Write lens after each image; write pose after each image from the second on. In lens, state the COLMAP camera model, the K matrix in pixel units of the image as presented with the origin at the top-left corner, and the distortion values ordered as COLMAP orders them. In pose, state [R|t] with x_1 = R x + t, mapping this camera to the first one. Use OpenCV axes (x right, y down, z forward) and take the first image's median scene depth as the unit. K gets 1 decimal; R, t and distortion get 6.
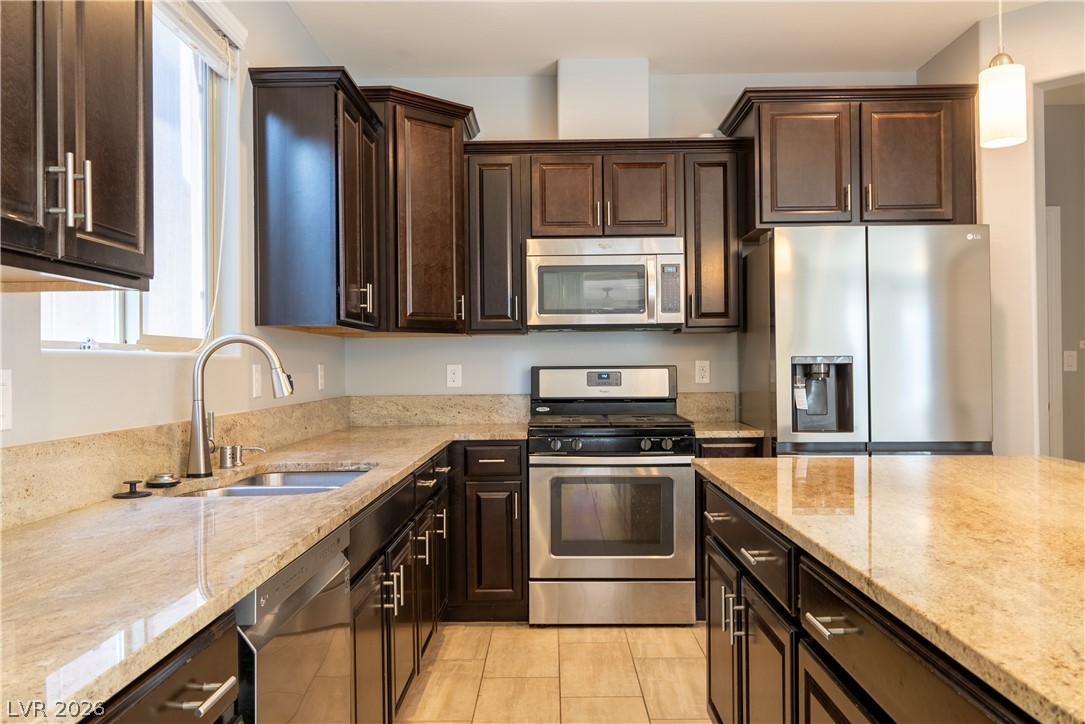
lens RADIAL K [[852.1, 0, 540.7], [0, 852.1, 360.5], [0, 0, 1]] dist [-0.001570, -0.000214]
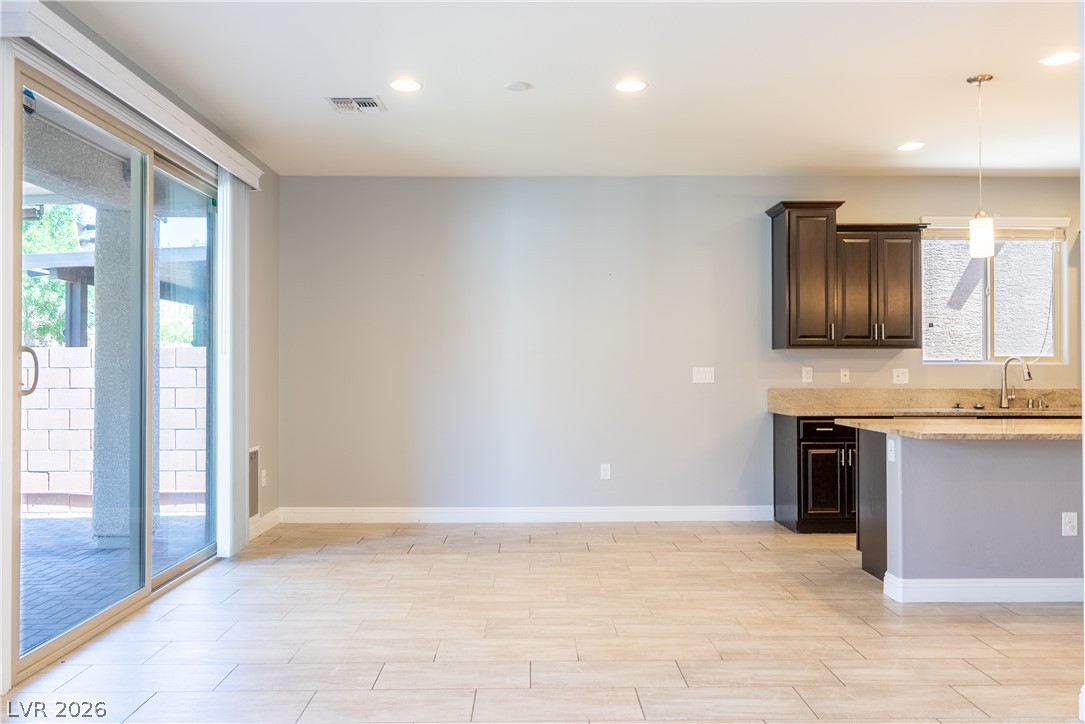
lens RADIAL K [[852.1, 0, 540.7], [0, 852.1, 360.5], [0, 0, 1]] dist [-0.001570, -0.000214]
pose [[0.029433, 0.002950, -0.999562, 1.415548], [0.004827, 0.999984, 0.003093, -0.020946], [0.999555, -0.004916, 0.029418, -0.352087]]
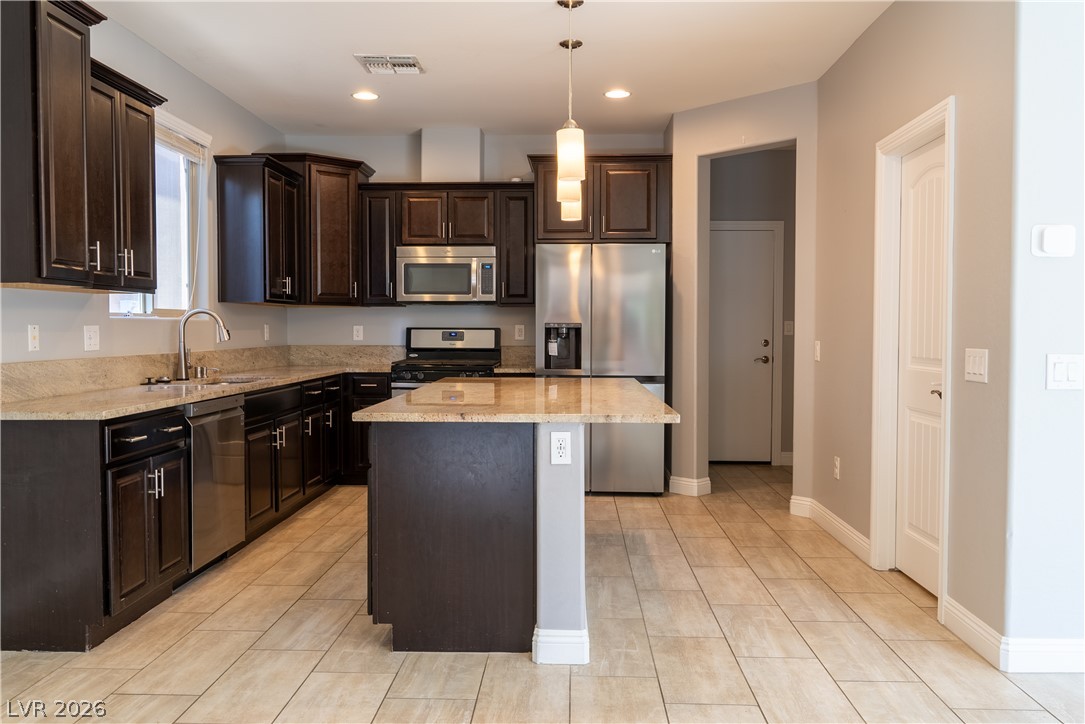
lens RADIAL K [[864.0, 0, 541.7], [0, 864.0, 359.1], [0, 0, 1]] dist [-0.002812, 0.000718]
pose [[0.999684, 0.012343, -0.021883, 0.297678], [-0.011403, 0.999028, 0.042584, -0.005757], [0.022388, -0.042321, 0.998853, -0.615105]]
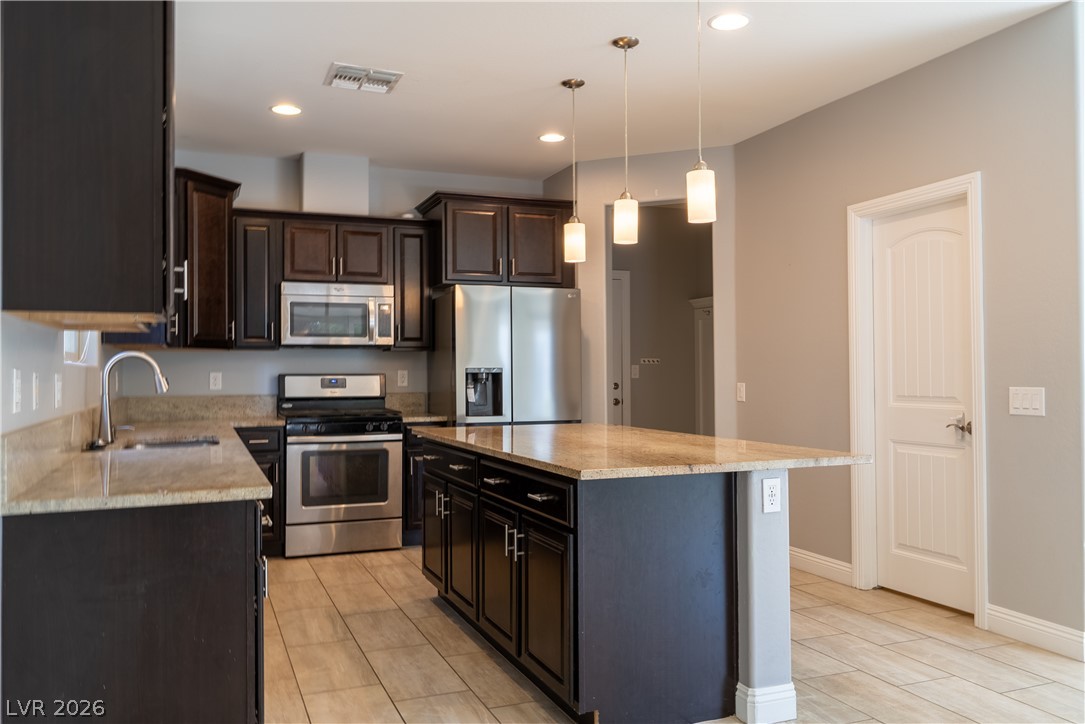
lens RADIAL K [[852.1, 0, 540.7], [0, 852.1, 360.5], [0, 0, 1]] dist [-0.001570, -0.000214]
pose [[0.921765, 0.009988, 0.387621, -0.168833], [-0.005691, 0.999909, -0.012232, -0.000319], [-0.387708, 0.009069, 0.921738, -0.451997]]
